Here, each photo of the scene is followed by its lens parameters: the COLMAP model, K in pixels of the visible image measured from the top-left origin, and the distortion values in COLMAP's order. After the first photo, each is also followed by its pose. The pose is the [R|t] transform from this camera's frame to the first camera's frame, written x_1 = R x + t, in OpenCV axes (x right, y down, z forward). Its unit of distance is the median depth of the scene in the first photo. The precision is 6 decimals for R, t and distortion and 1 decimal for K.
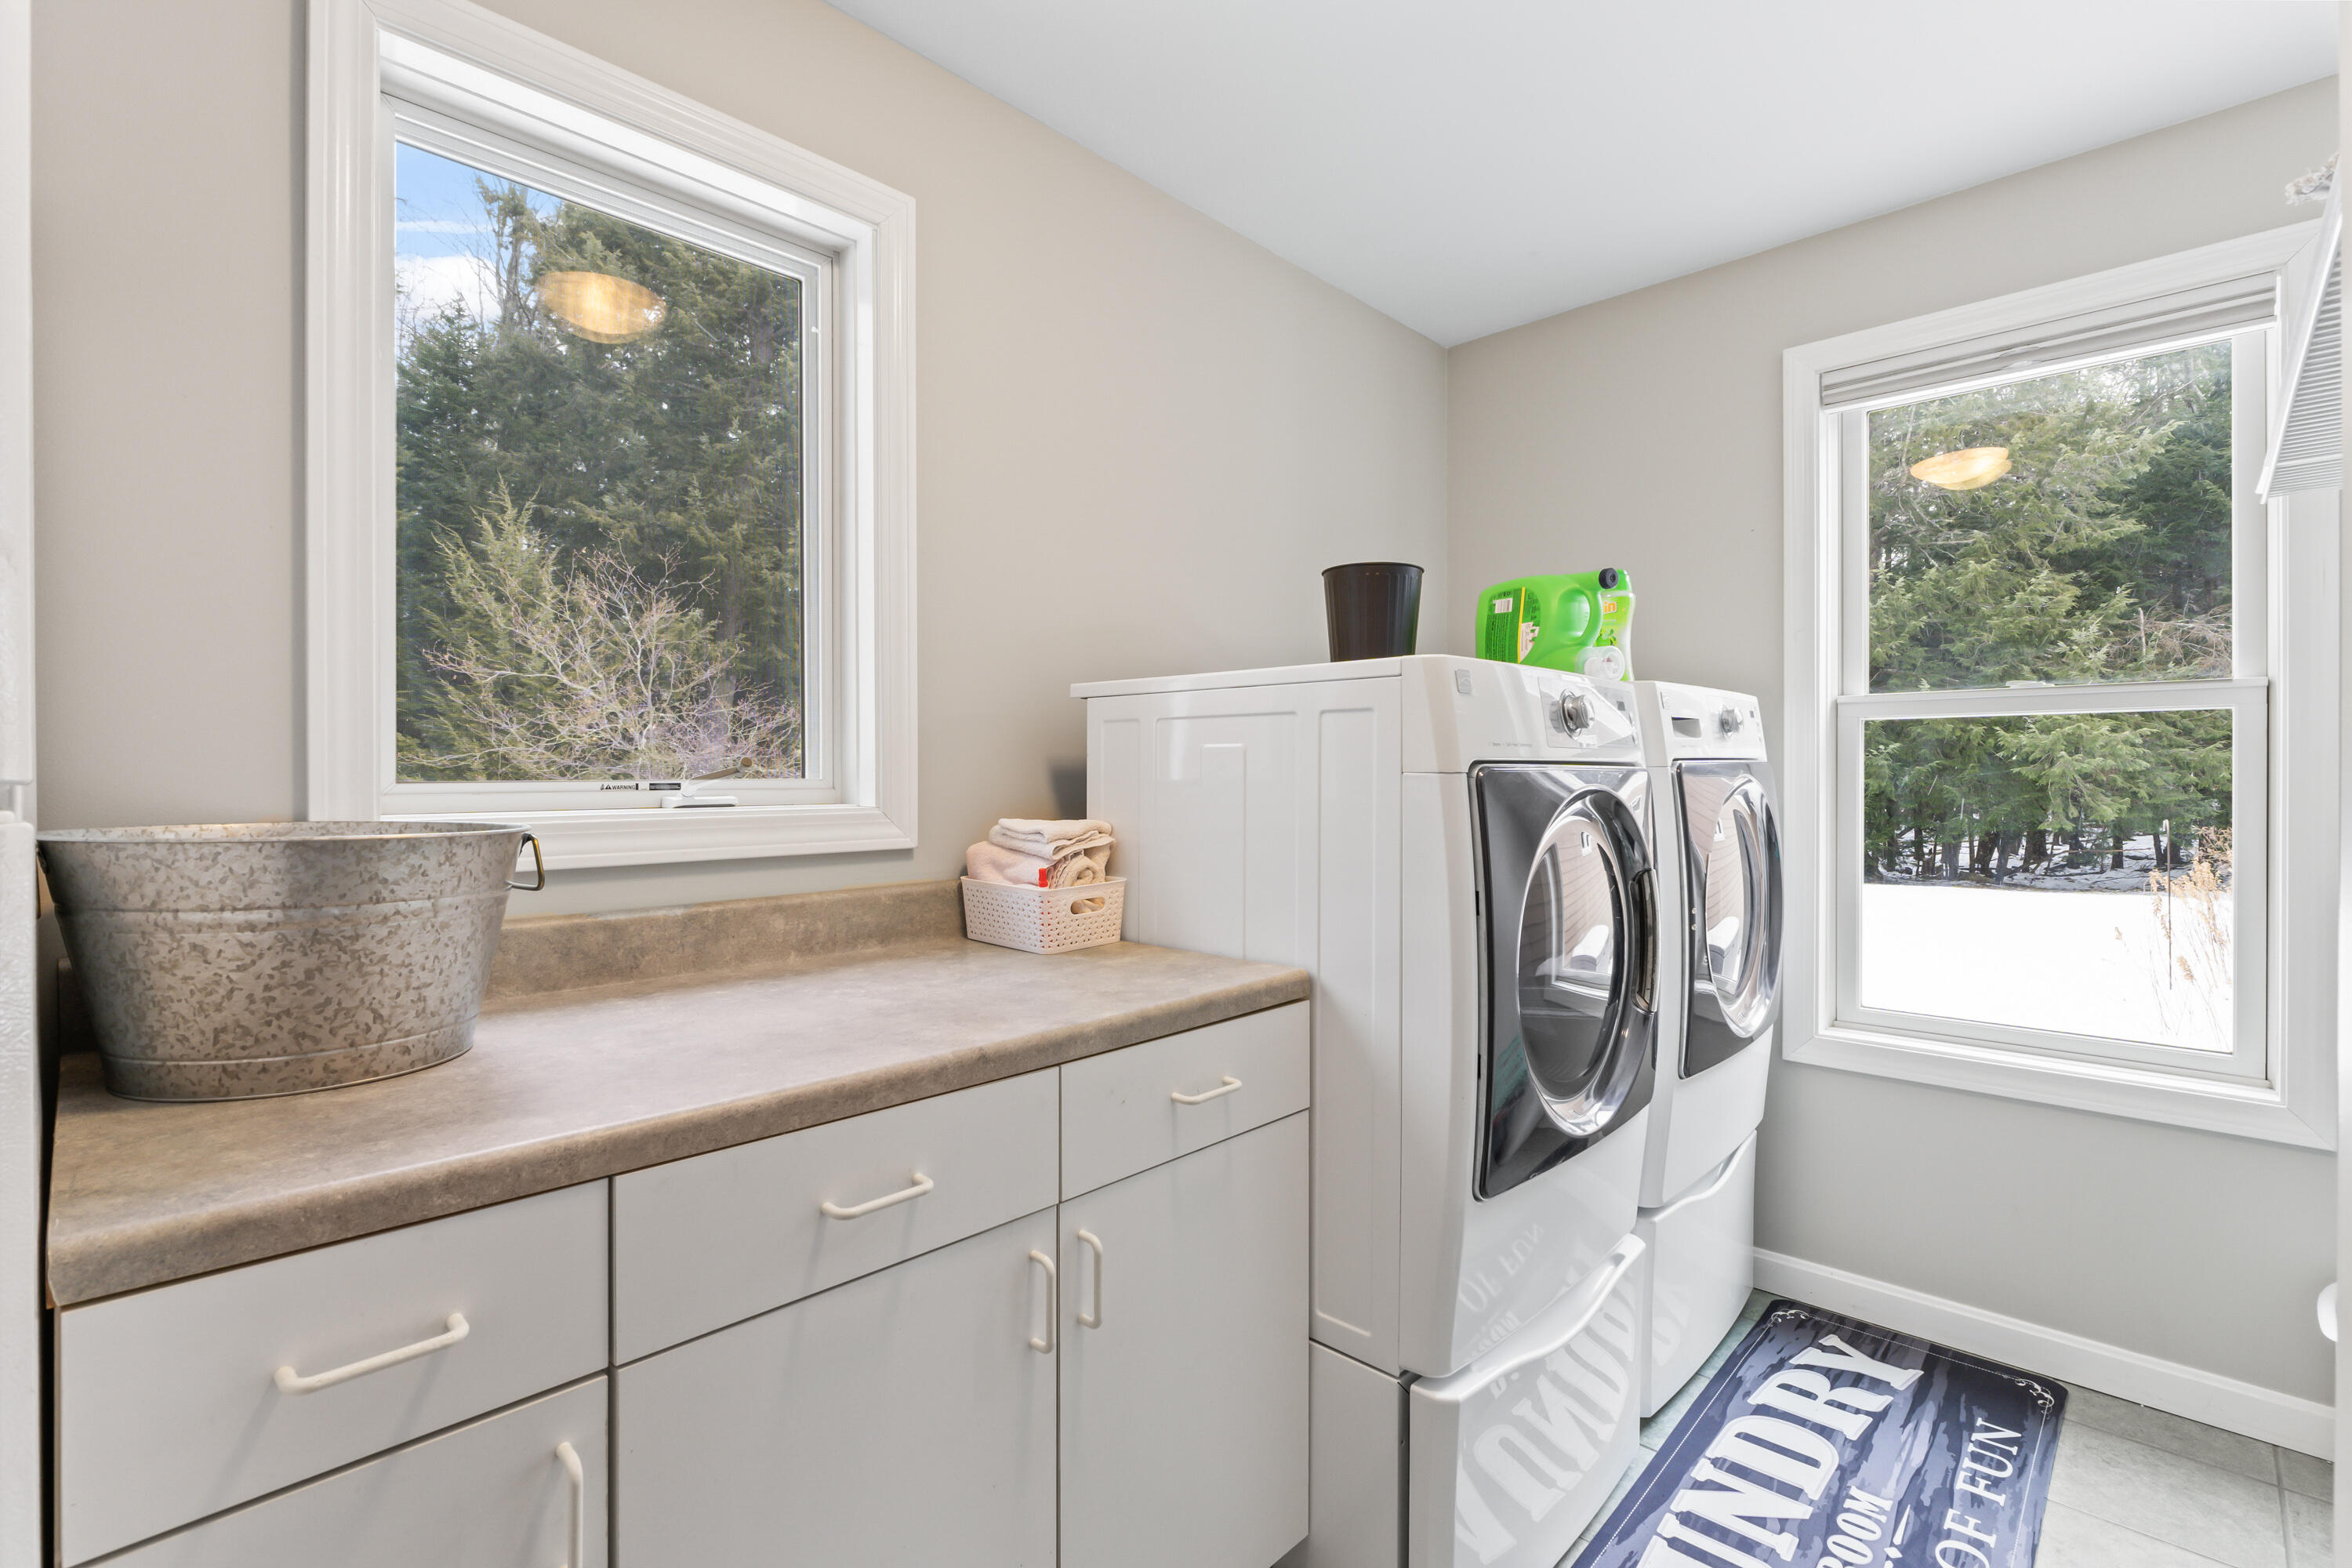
lens RADIAL K [[1068.5, 0, 1178.7], [0, 1068.5, 779.0], [0, 0, 1]] dist [-0.006303, 0.000399]
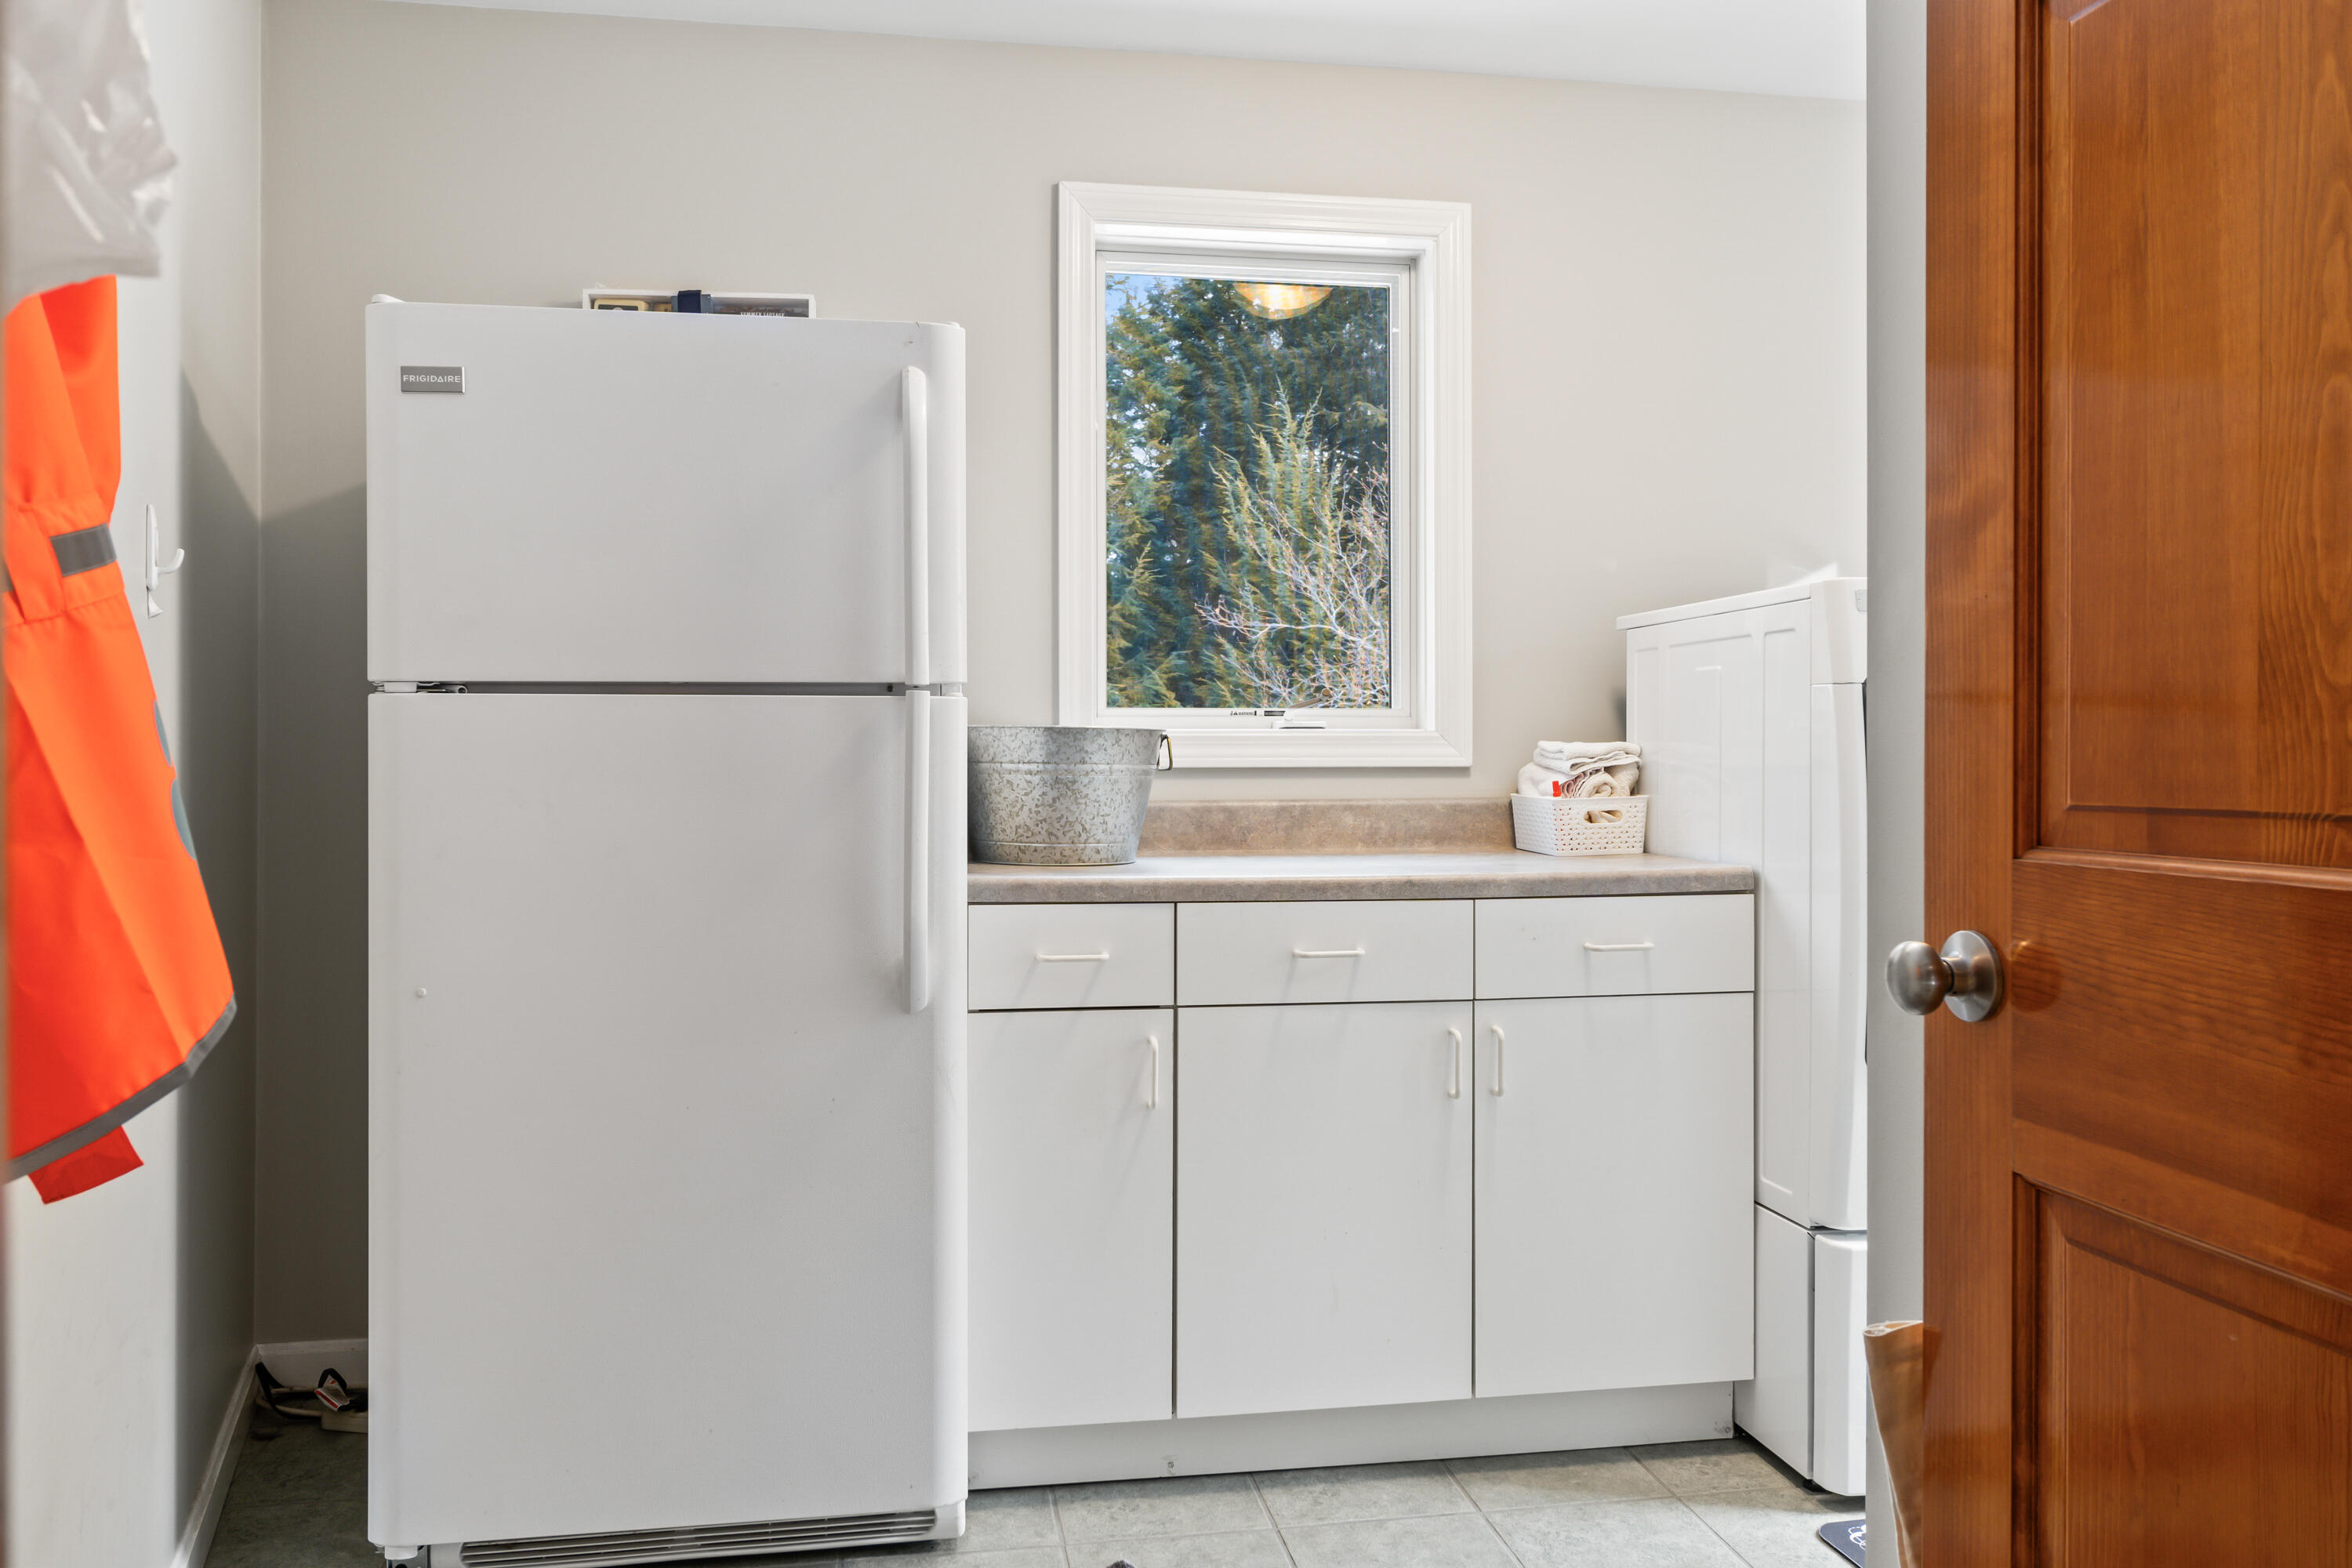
lens RADIAL K [[1753.4, 0, 1175.1], [0, 1753.4, 779.0], [0, 0, 1]] dist [-0.002538, -0.000476]
pose [[0.799142, 0.004868, -0.601122, 0.661614], [-0.002664, 0.999986, 0.004556, 0.072892], [0.601136, -0.002039, 0.799144, -0.732662]]
